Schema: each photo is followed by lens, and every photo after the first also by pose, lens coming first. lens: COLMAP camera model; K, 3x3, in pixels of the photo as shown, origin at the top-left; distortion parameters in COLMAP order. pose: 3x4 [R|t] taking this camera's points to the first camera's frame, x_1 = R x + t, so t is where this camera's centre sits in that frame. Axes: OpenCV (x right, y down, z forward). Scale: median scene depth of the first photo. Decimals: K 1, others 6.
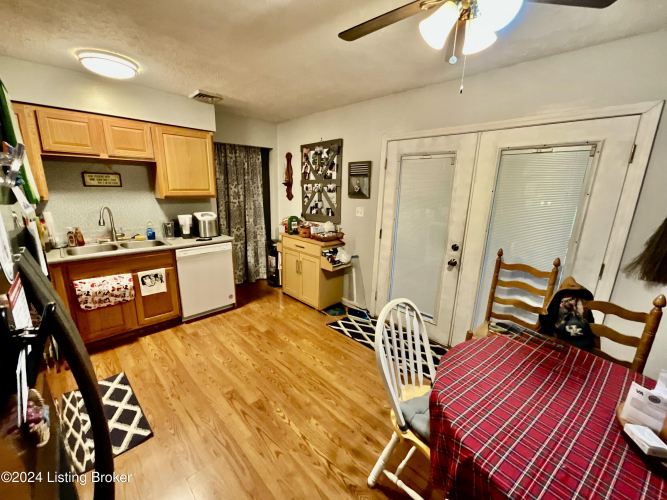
lens RADIAL K [[268.0, 0, 333.5], [0, 268.0, 250.0], [0, 0, 1]] dist [-0.000670, -0.000061]
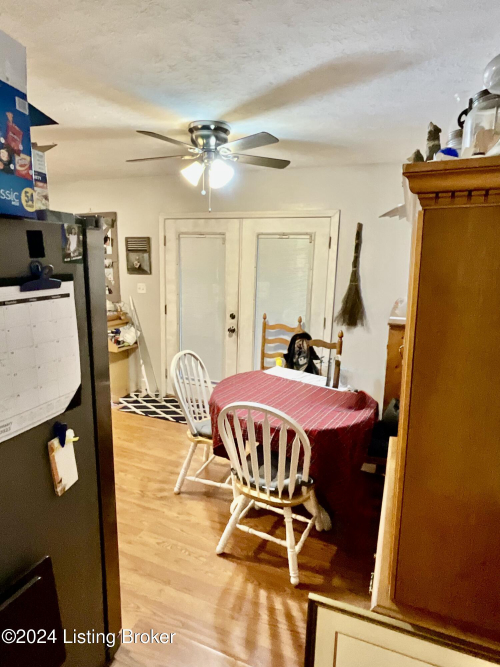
lens RADIAL K [[407.8, 0, 250.0], [0, 407.8, 333.5], [0, 0, 1]] dist [-0.000250, -0.000063]
pose [[0.923032, -0.076947, 0.376950, -0.119634], [0.089722, 0.995831, -0.016423, 0.087602], [-0.374115, 0.048980, 0.926088, -0.551332]]
